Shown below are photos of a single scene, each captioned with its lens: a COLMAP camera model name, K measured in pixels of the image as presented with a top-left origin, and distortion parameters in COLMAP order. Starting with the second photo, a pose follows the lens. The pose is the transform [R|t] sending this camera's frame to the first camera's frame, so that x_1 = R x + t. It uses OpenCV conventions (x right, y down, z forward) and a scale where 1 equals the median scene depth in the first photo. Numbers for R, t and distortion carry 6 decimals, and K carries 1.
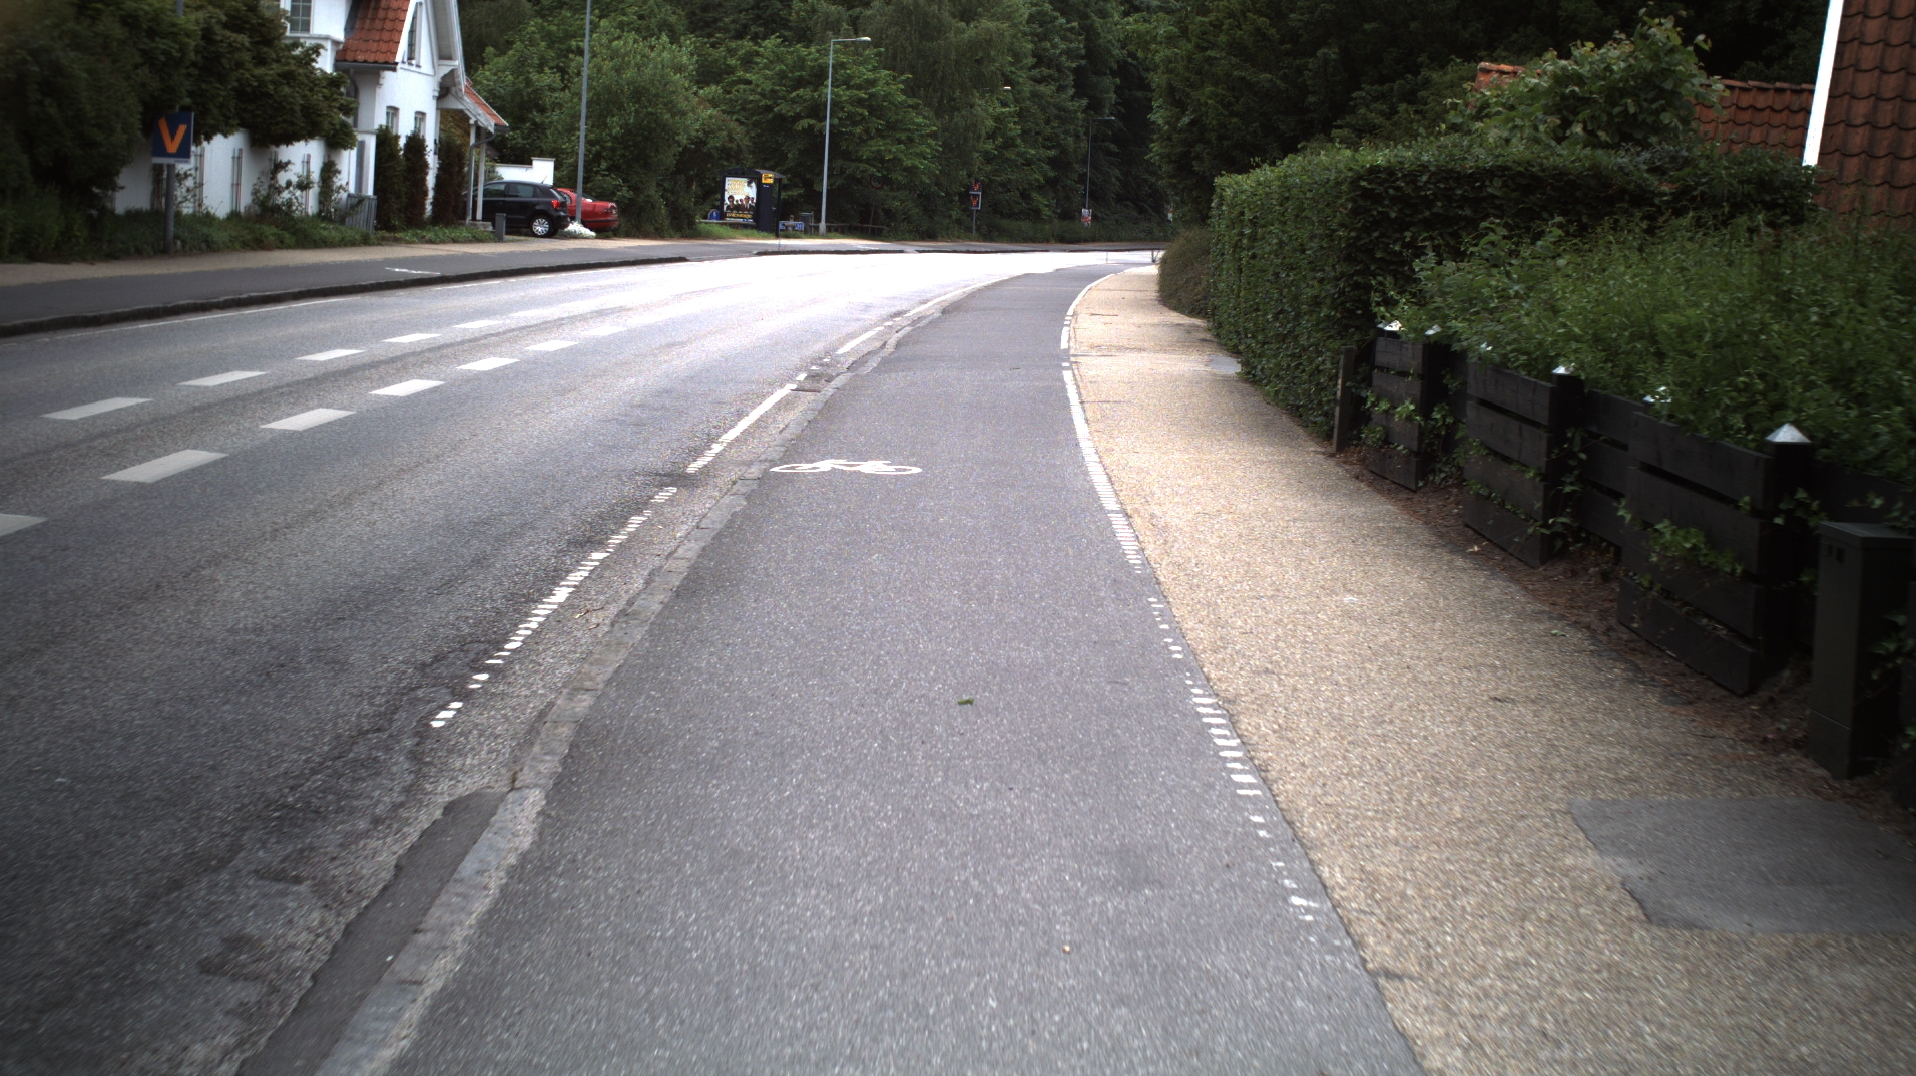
lens RADIAL K [[3374.7, 0, 958.0], [0, 3374.7, 538.0], [0, 0, 1]] dist [-0.281088, 0.336852]
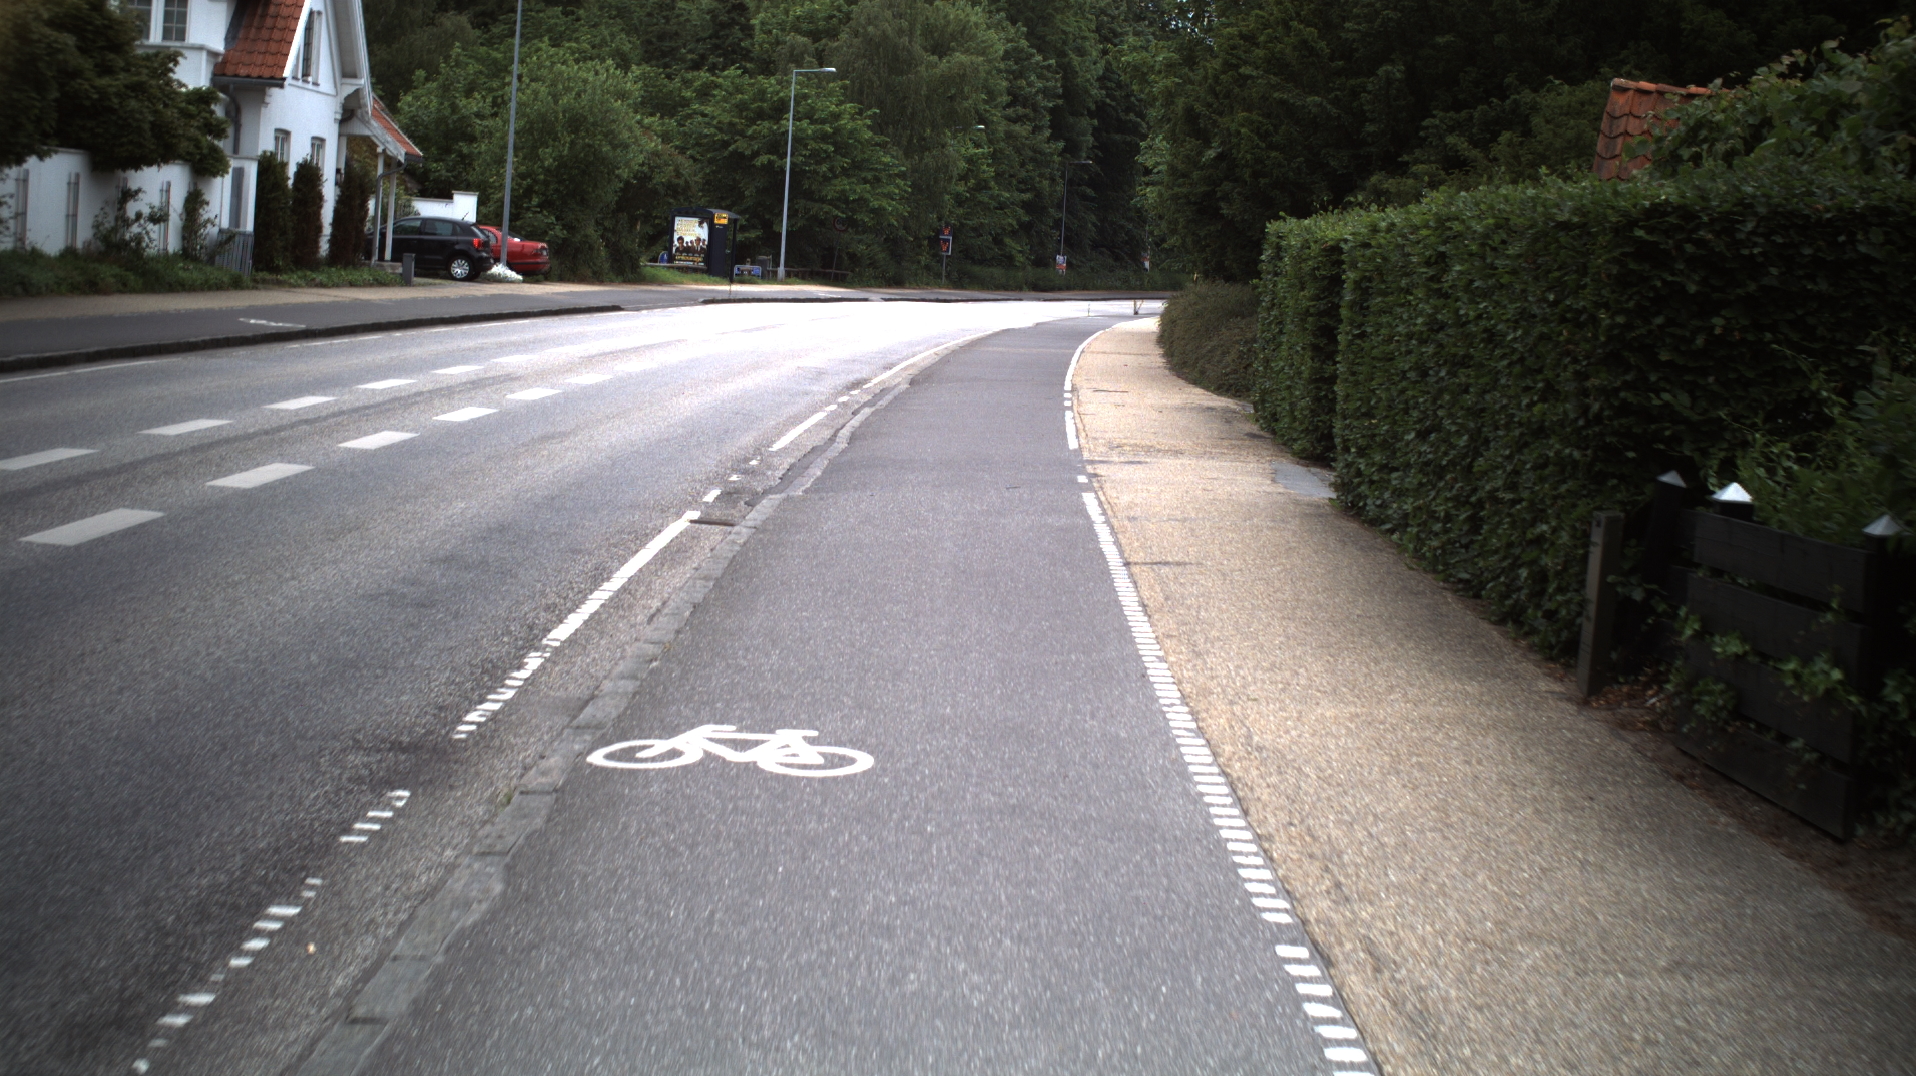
lens RADIAL K [[3374.7, 0, 958.0], [0, 3374.7, 538.0], [0, 0, 1]] dist [-0.281088, 0.336852]
pose [[0.999855, 0.013217, 0.010770, -0.000867], [-0.013075, 0.999828, -0.013170, -0.011321], [-0.010942, 0.013028, 0.999855, 0.109726]]
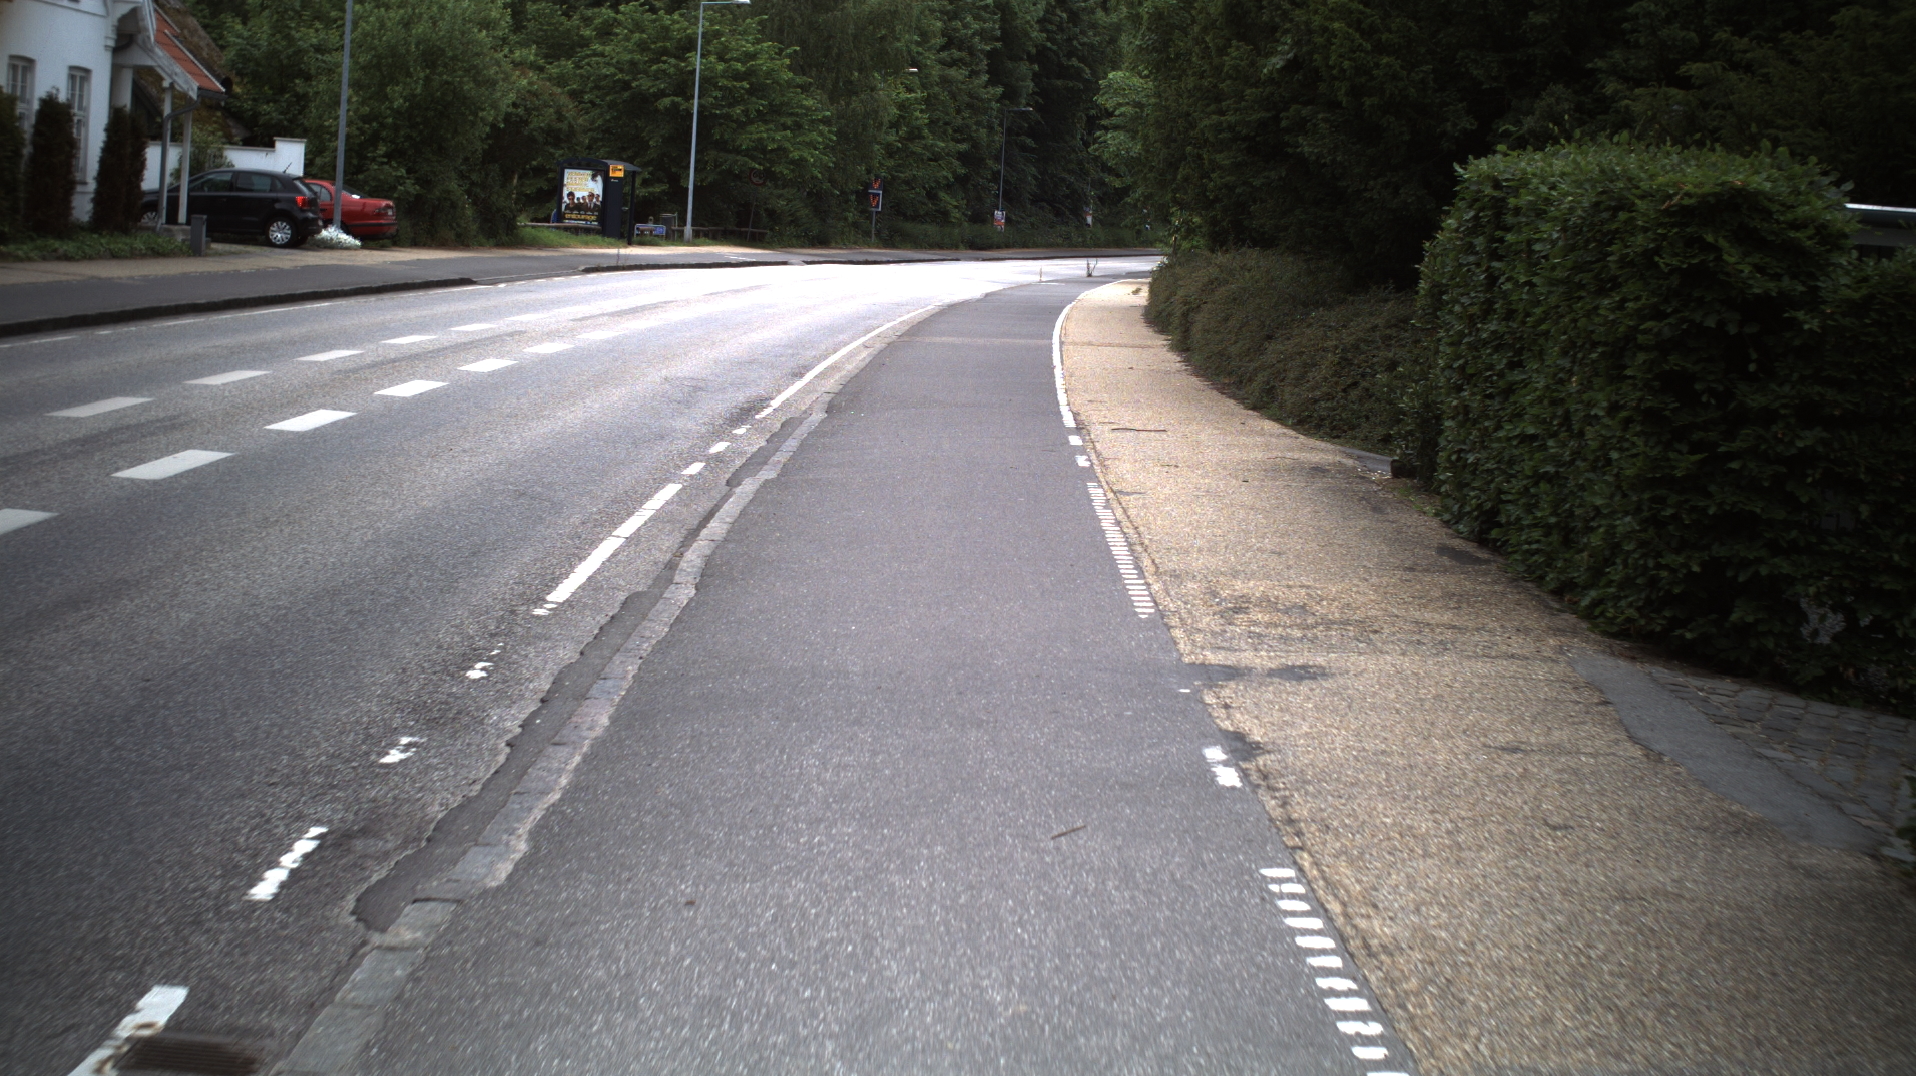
lens RADIAL K [[3374.7, 0, 958.0], [0, 3374.7, 538.0], [0, 0, 1]] dist [-0.281088, 0.336852]
pose [[0.999465, 0.008139, 0.031668, -0.000418], [-0.008146, 0.999967, 0.000077, -0.028005], [-0.031666, -0.000335, 0.999498, 0.274792]]
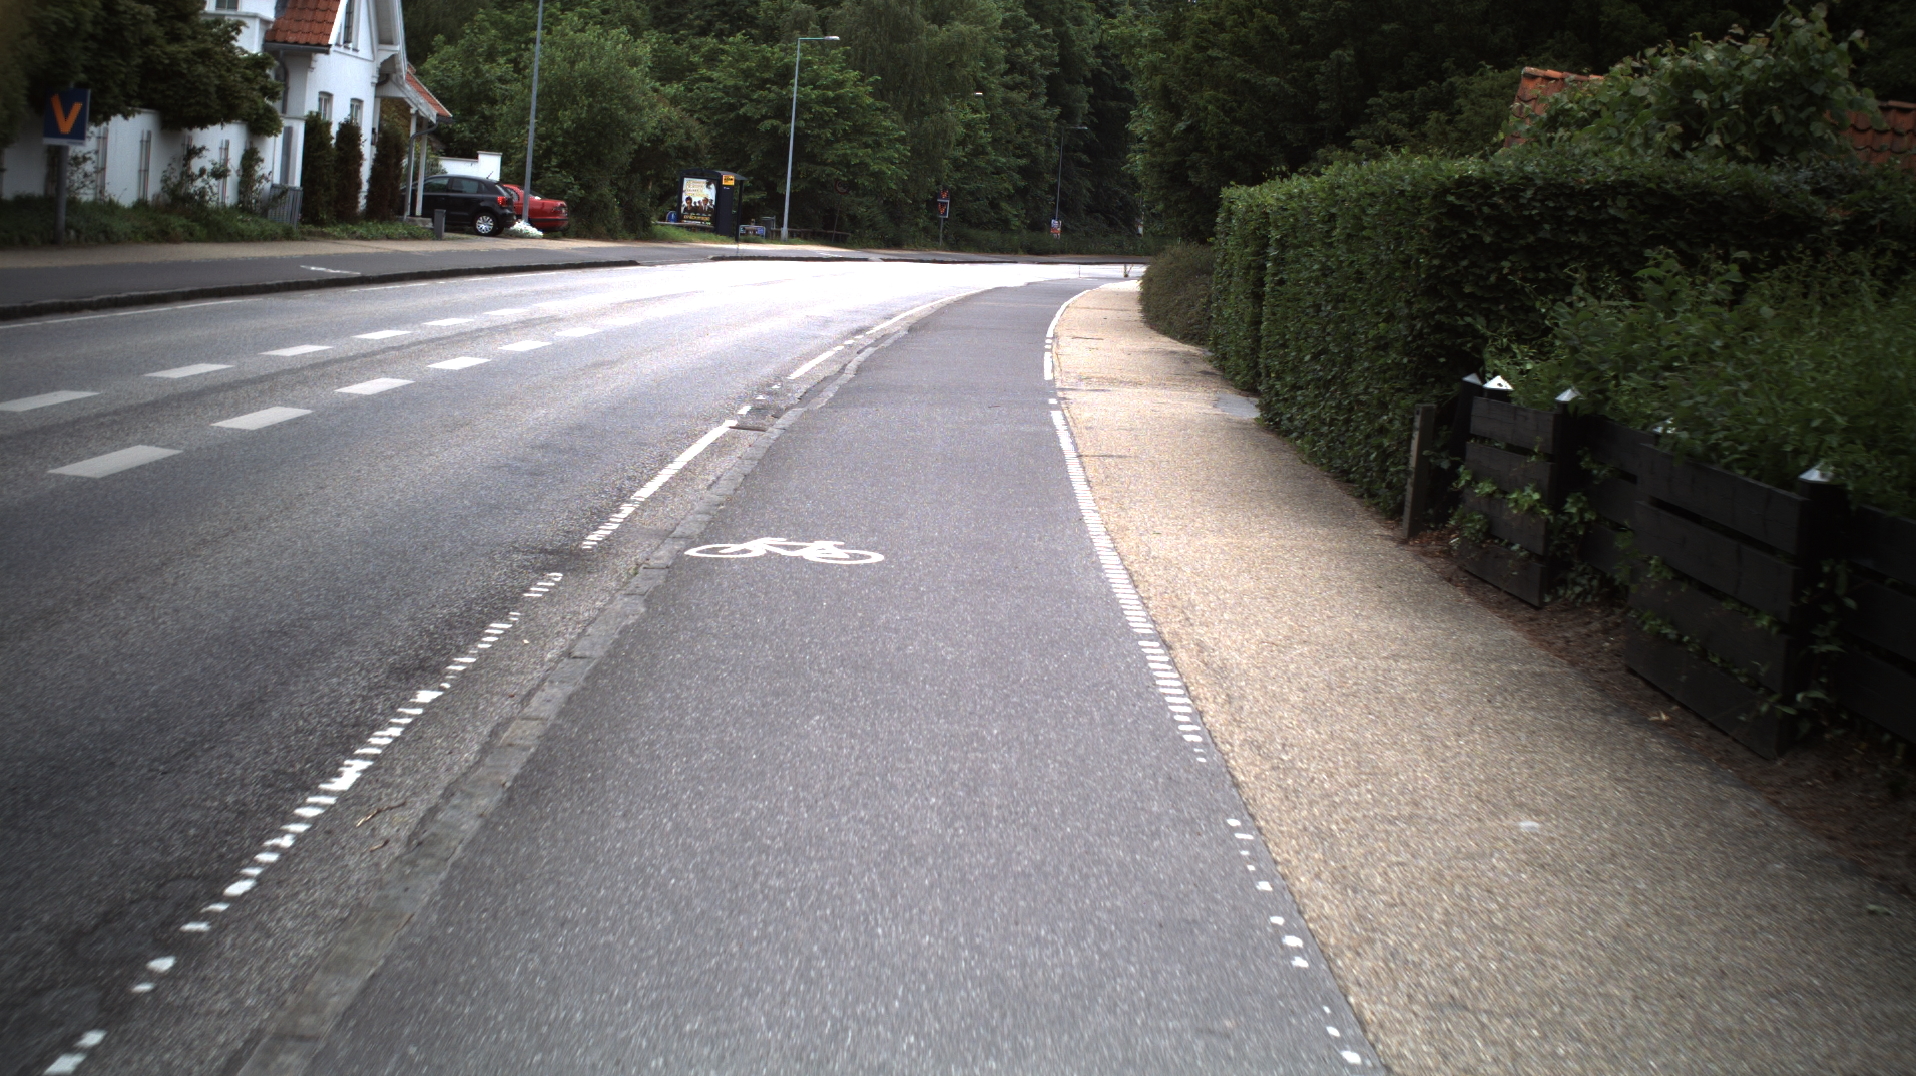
lens RADIAL K [[3374.7, 0, 958.0], [0, 3374.7, 538.0], [0, 0, 1]] dist [-0.281088, 0.336852]
pose [[0.999616, 0.024676, 0.012595, -0.000865], [-0.024645, 0.999693, -0.002606, -0.005380], [-0.012656, 0.002295, 0.999917, 0.054947]]
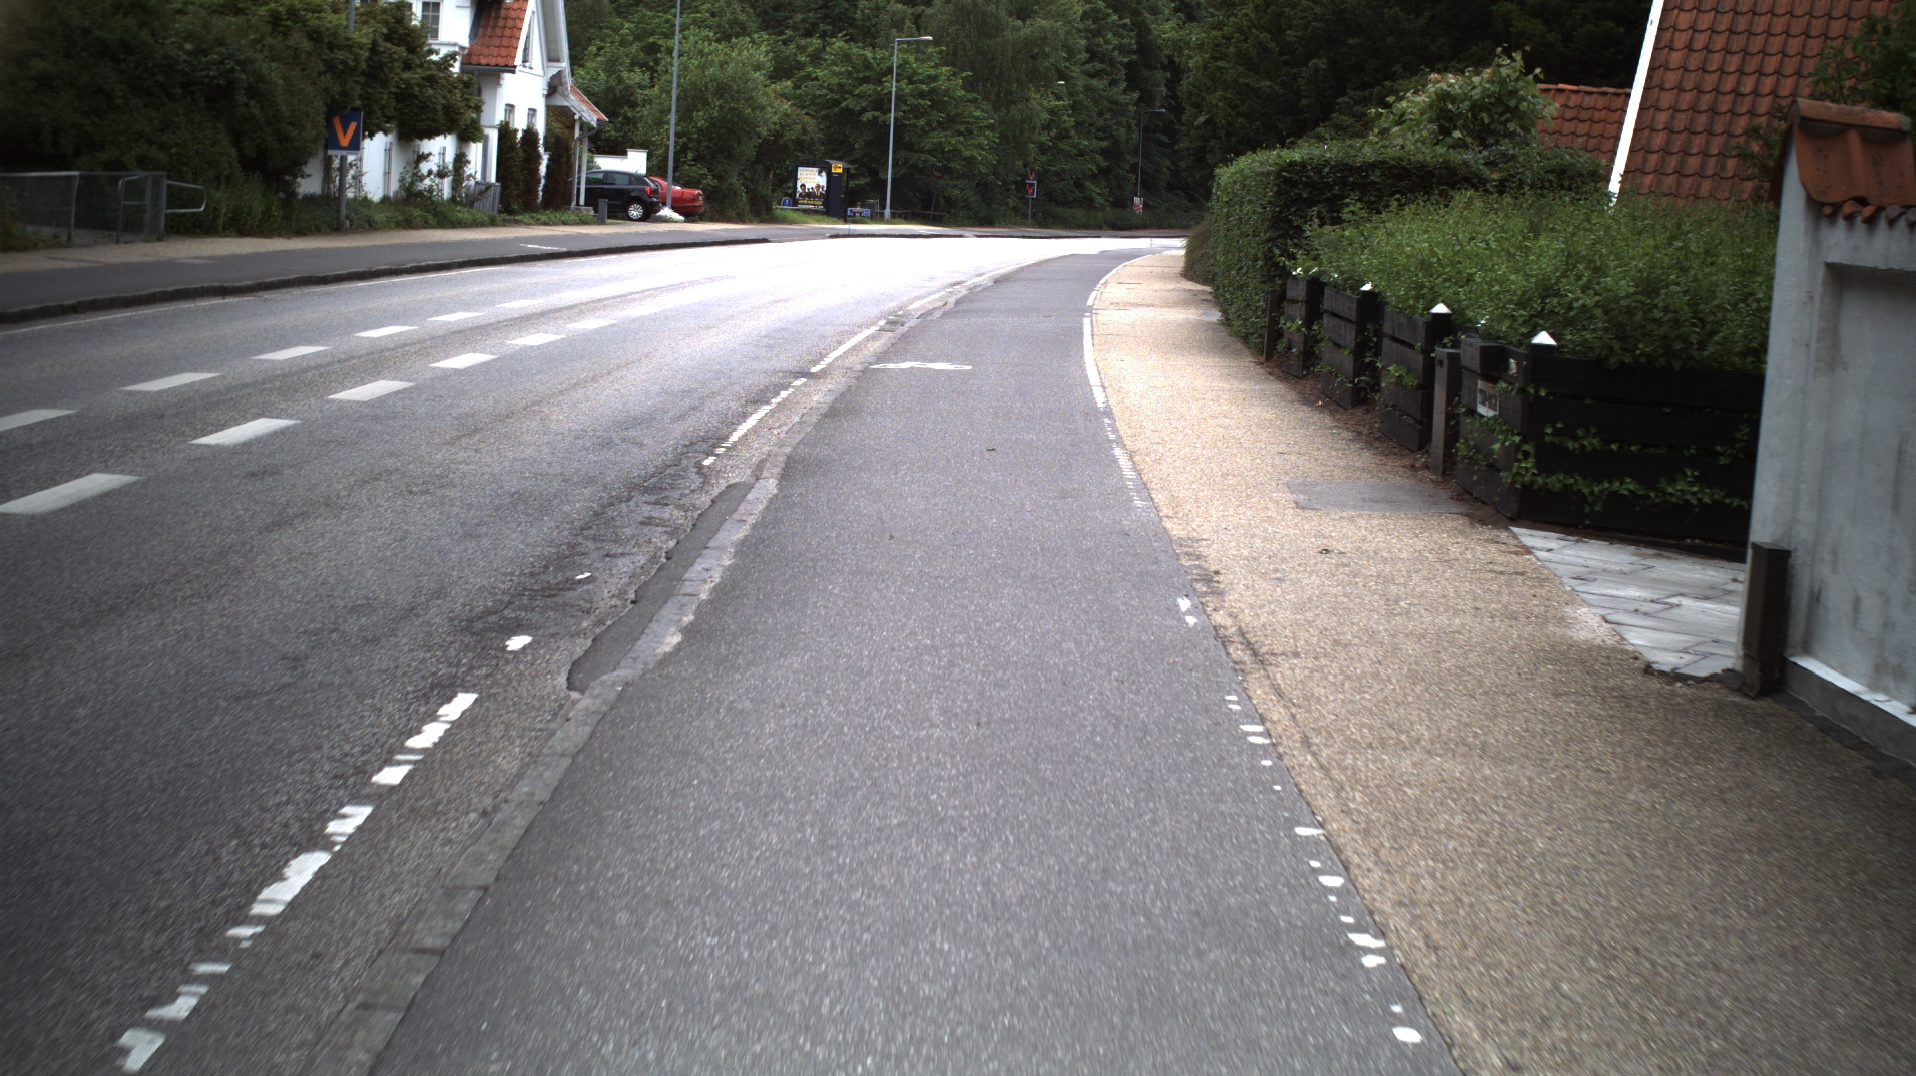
lens RADIAL K [[3374.7, 0, 958.0], [0, 3374.7, 538.0], [0, 0, 1]] dist [-0.281088, 0.336852]
pose [[0.999843, 0.002036, -0.017629, 0.002136], [-0.001980, 0.999993, 0.003179, 0.011491], [0.017635, -0.003143, 0.999840, -0.109516]]
